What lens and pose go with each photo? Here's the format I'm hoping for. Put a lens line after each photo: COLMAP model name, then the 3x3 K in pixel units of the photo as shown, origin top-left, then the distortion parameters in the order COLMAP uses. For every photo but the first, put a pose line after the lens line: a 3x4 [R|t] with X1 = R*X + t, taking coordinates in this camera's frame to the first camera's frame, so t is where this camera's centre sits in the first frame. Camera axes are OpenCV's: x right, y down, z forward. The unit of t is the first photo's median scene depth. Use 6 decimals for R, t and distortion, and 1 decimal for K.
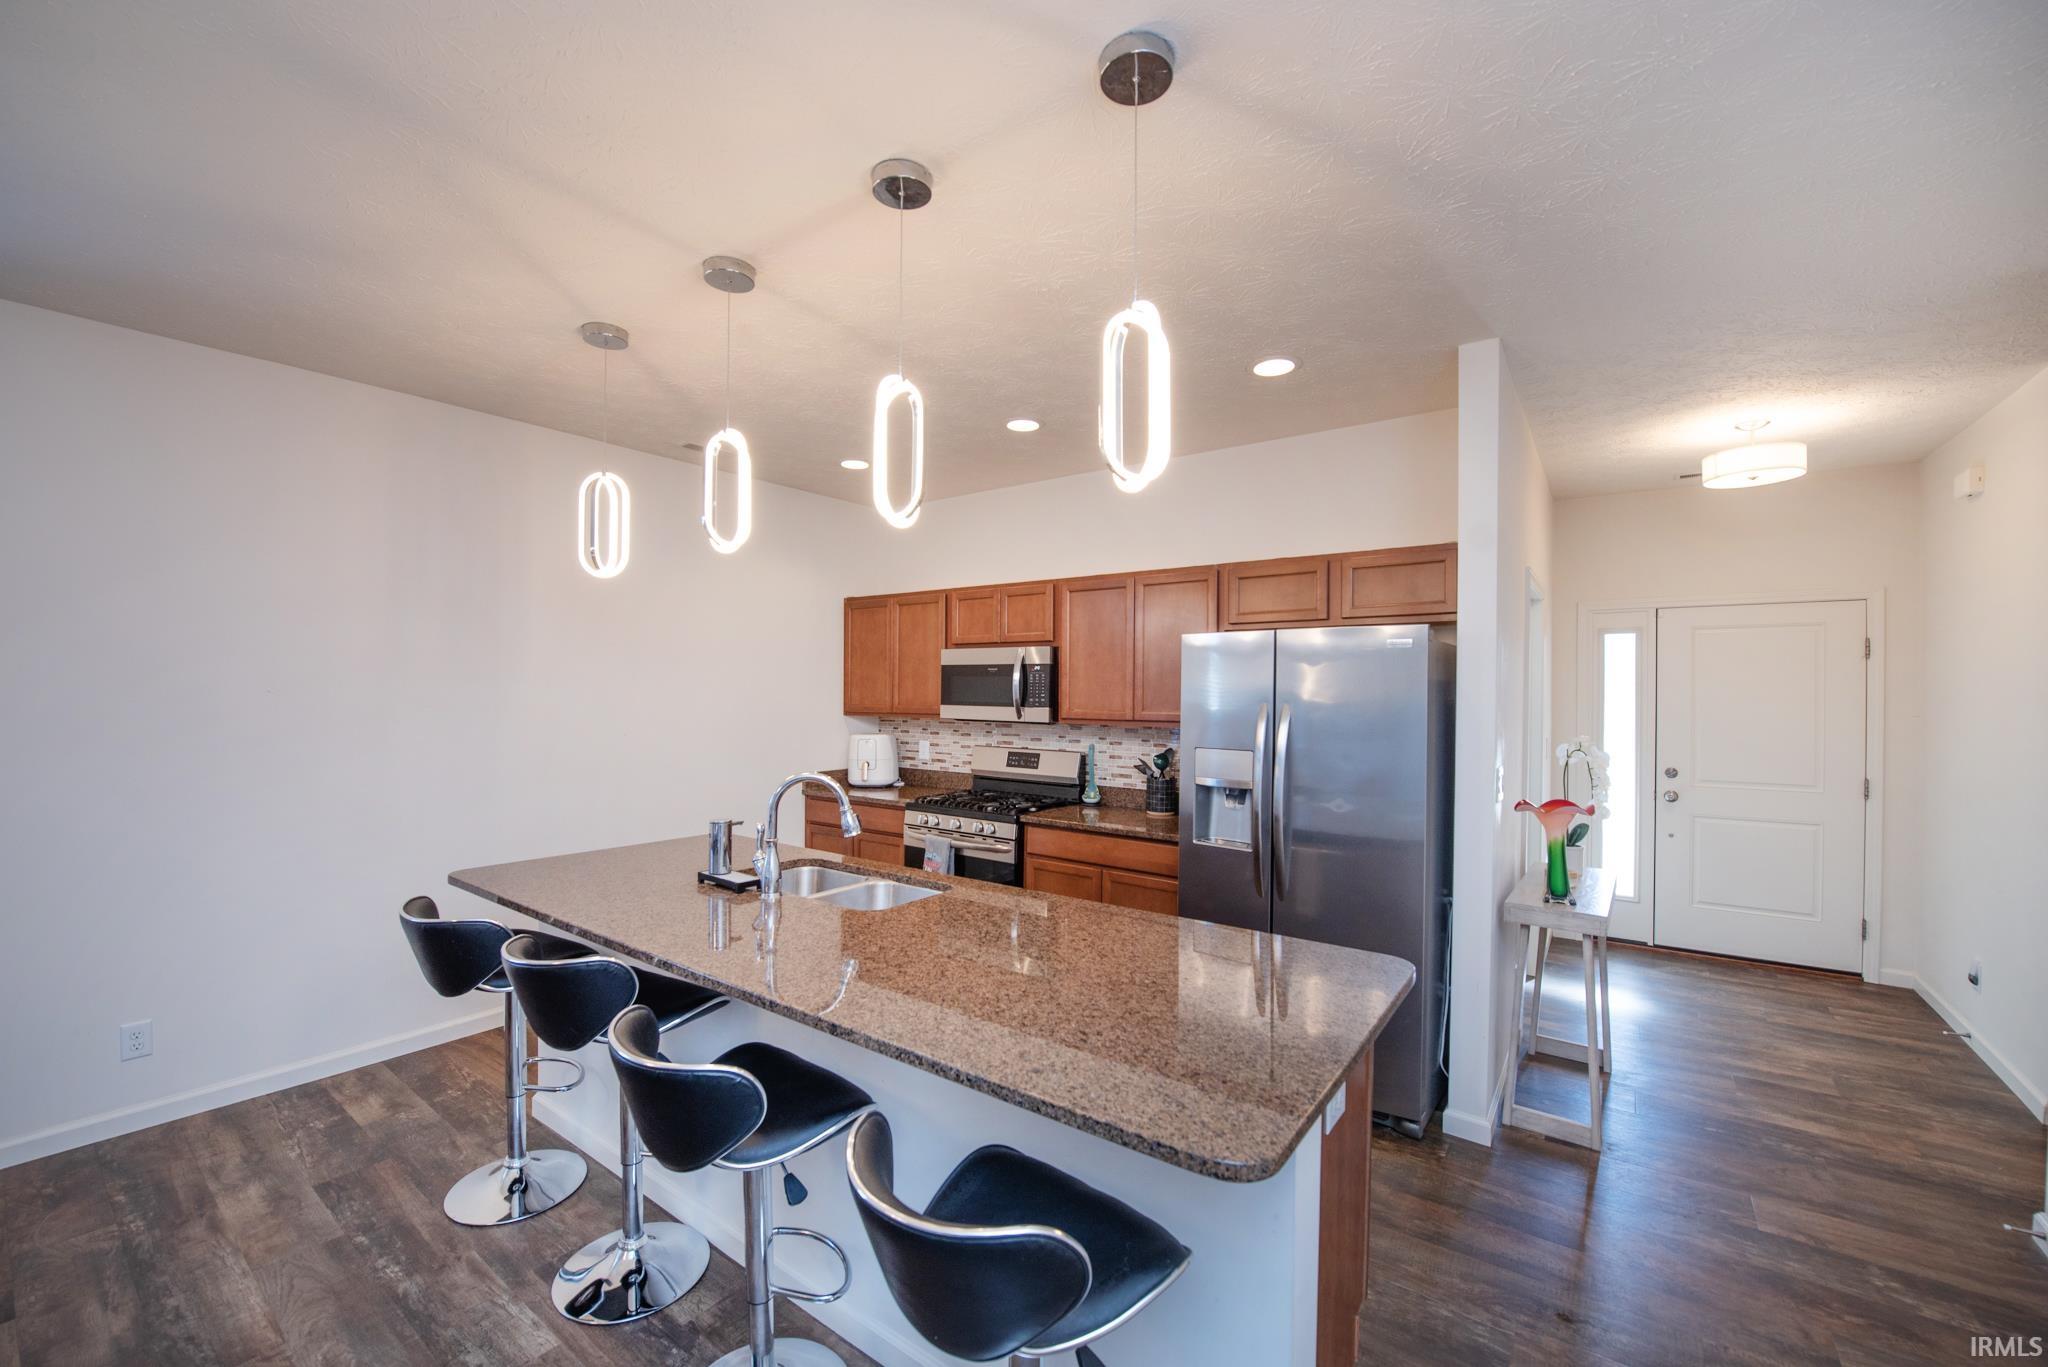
lens RADIAL K [[821.4, 0, 1020.0], [0, 821.4, 689.9], [0, 0, 1]] dist [-0.016300, -0.000699]
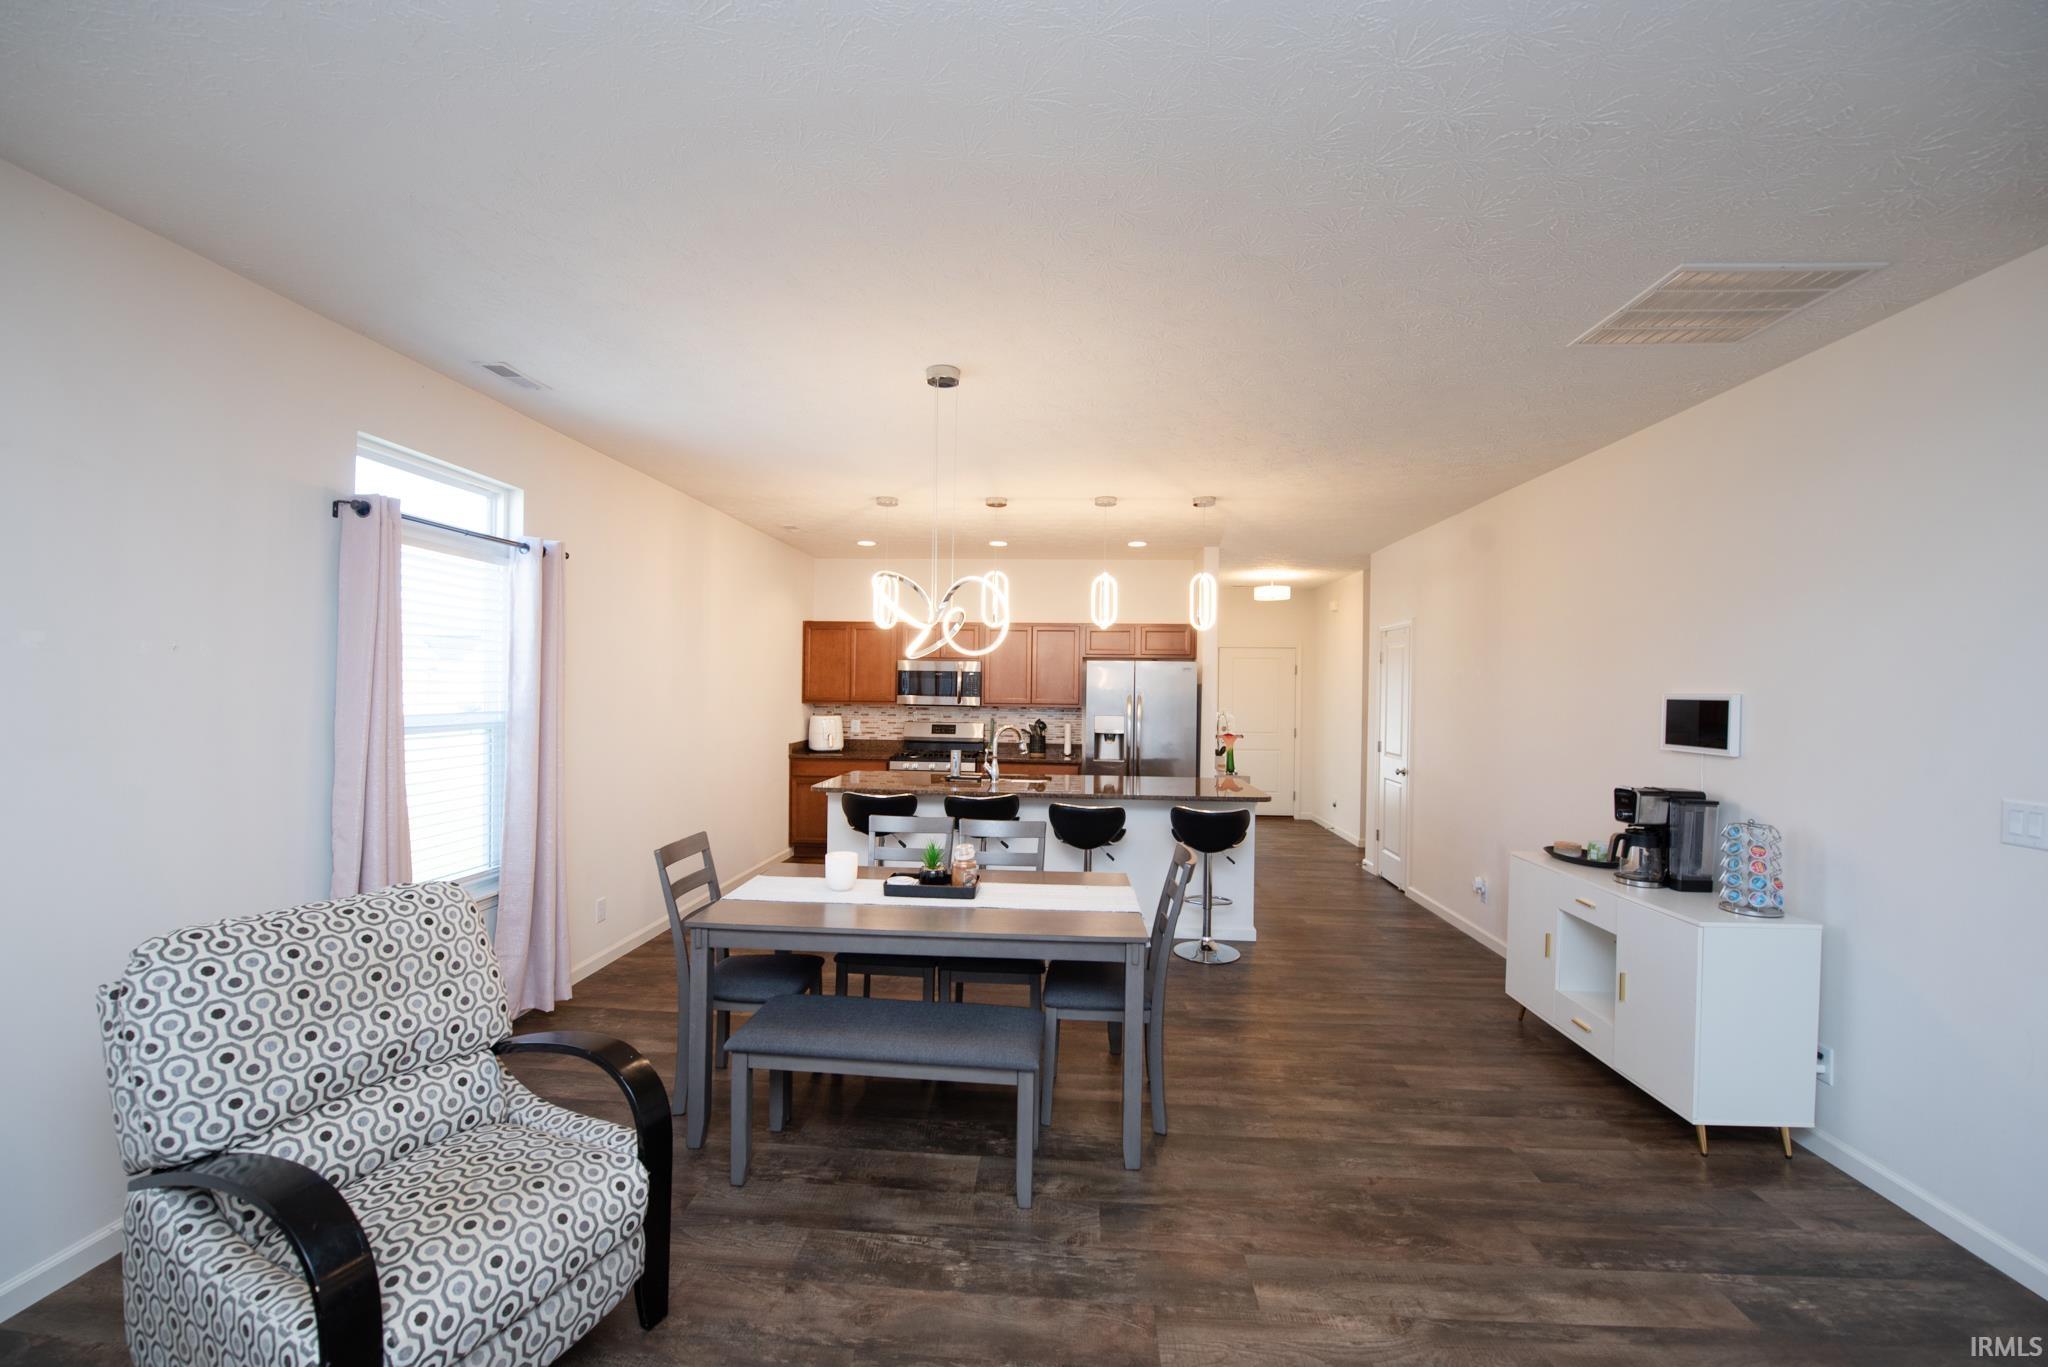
lens RADIAL K [[821.4, 0, 1022.7], [0, 821.4, 686.6], [0, 0, 1]] dist [-0.016300, -0.000699]
pose [[0.840564, 0.004276, 0.541695, -0.898823], [-0.007799, 0.999961, 0.004208, -0.008880], [-0.541655, -0.007762, 0.840565, -0.549899]]
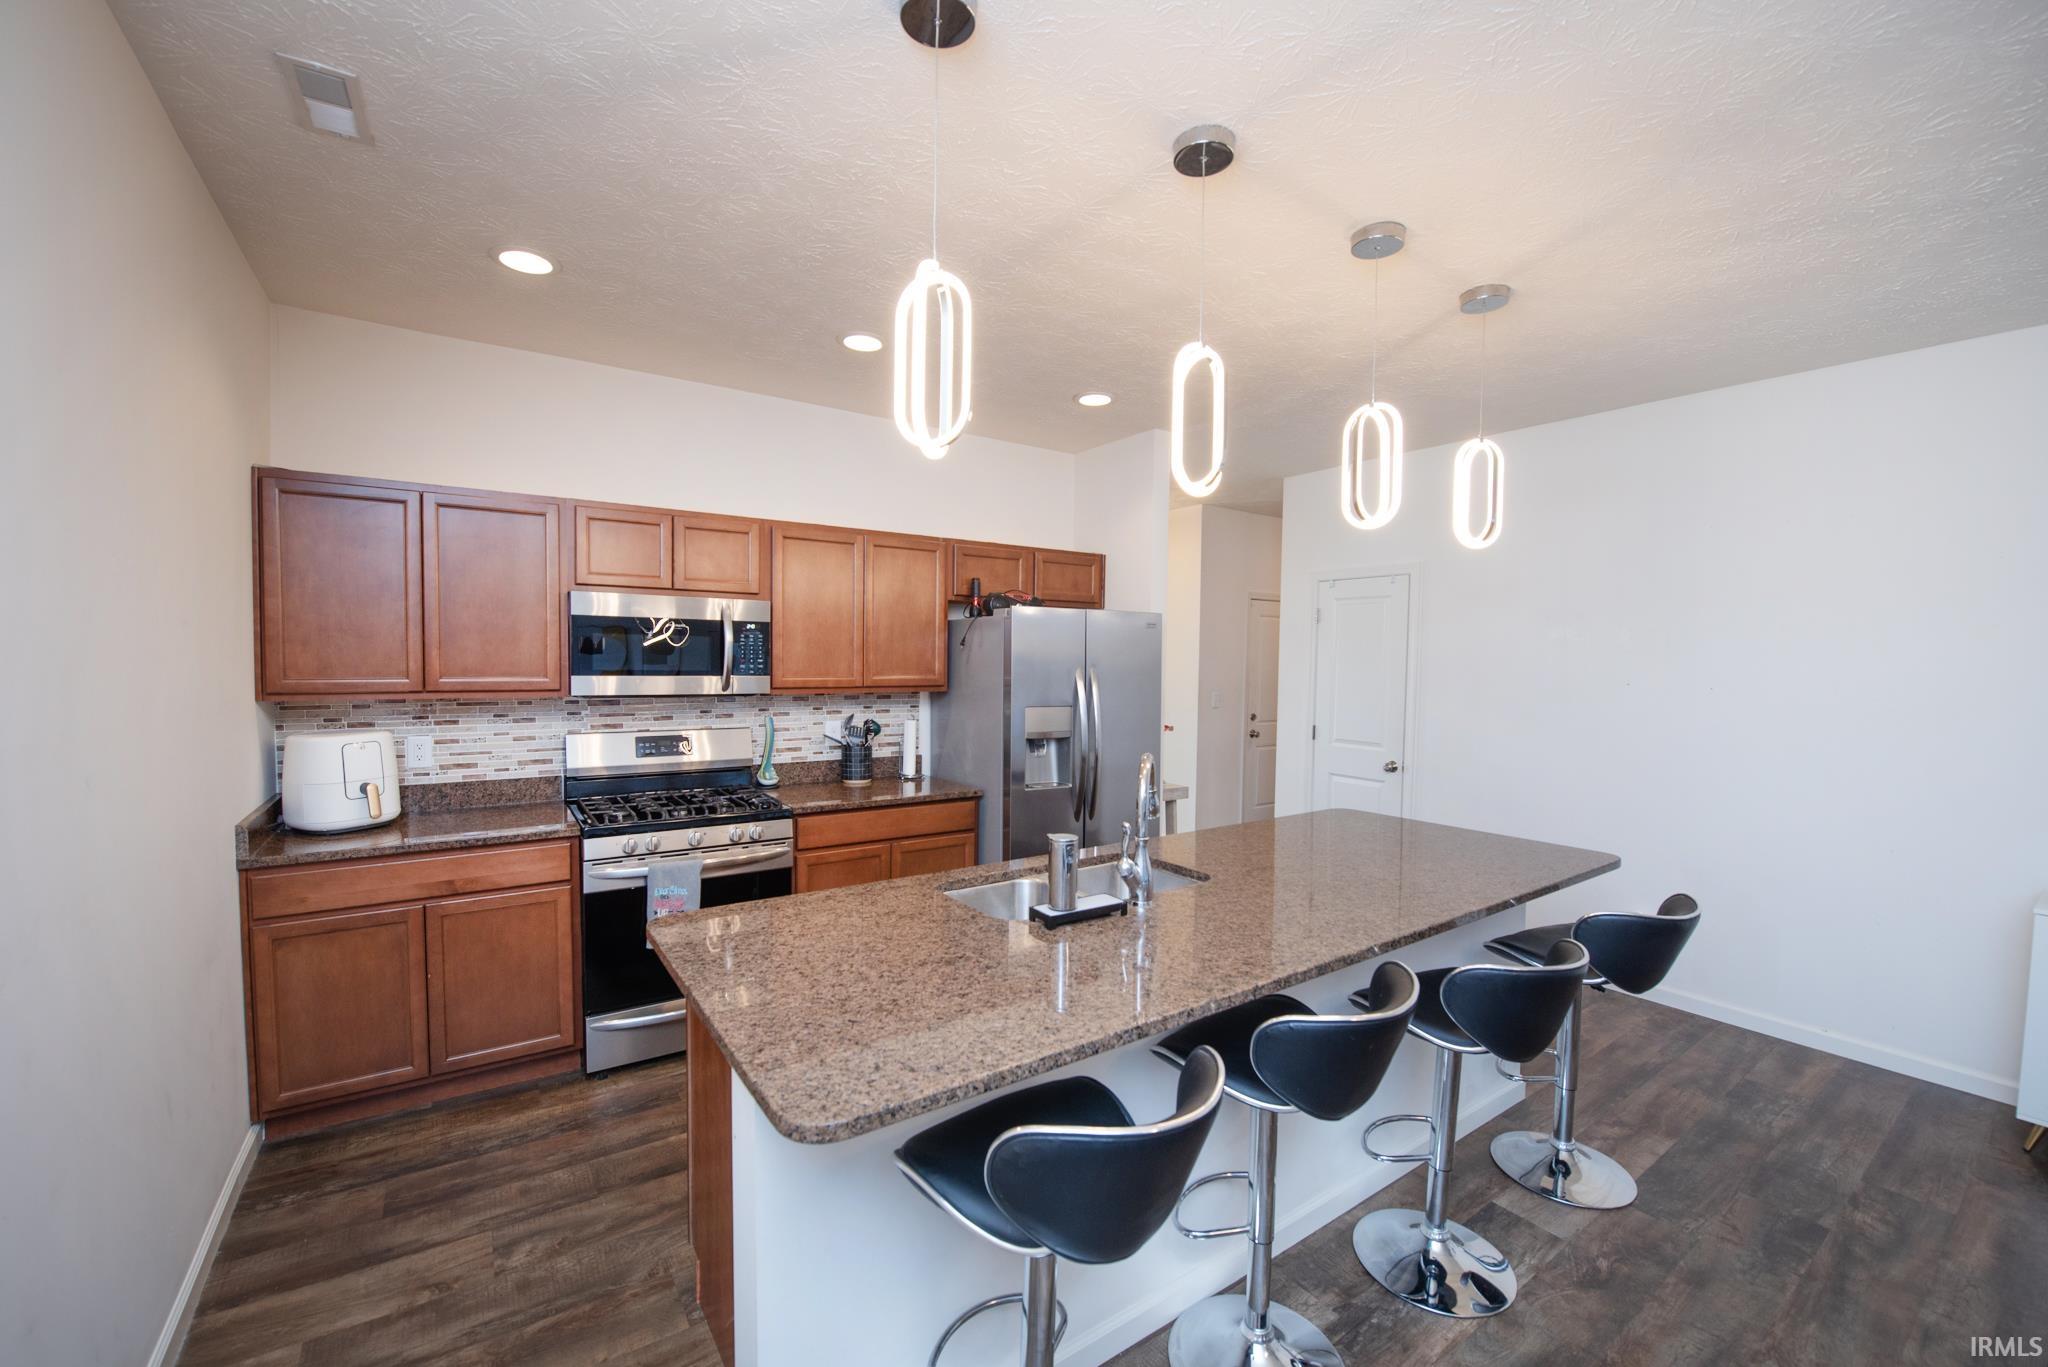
lens RADIAL K [[821.4, 0, 1023.7], [0, 821.4, 688.2], [0, 0, 1]] dist [-0.016300, -0.000699]
pose [[0.320987, -0.043516, 0.946083, -0.720068], [-0.010140, 0.998729, 0.049378, -0.009432], [-0.947029, -0.025443, 0.320137, 0.535950]]
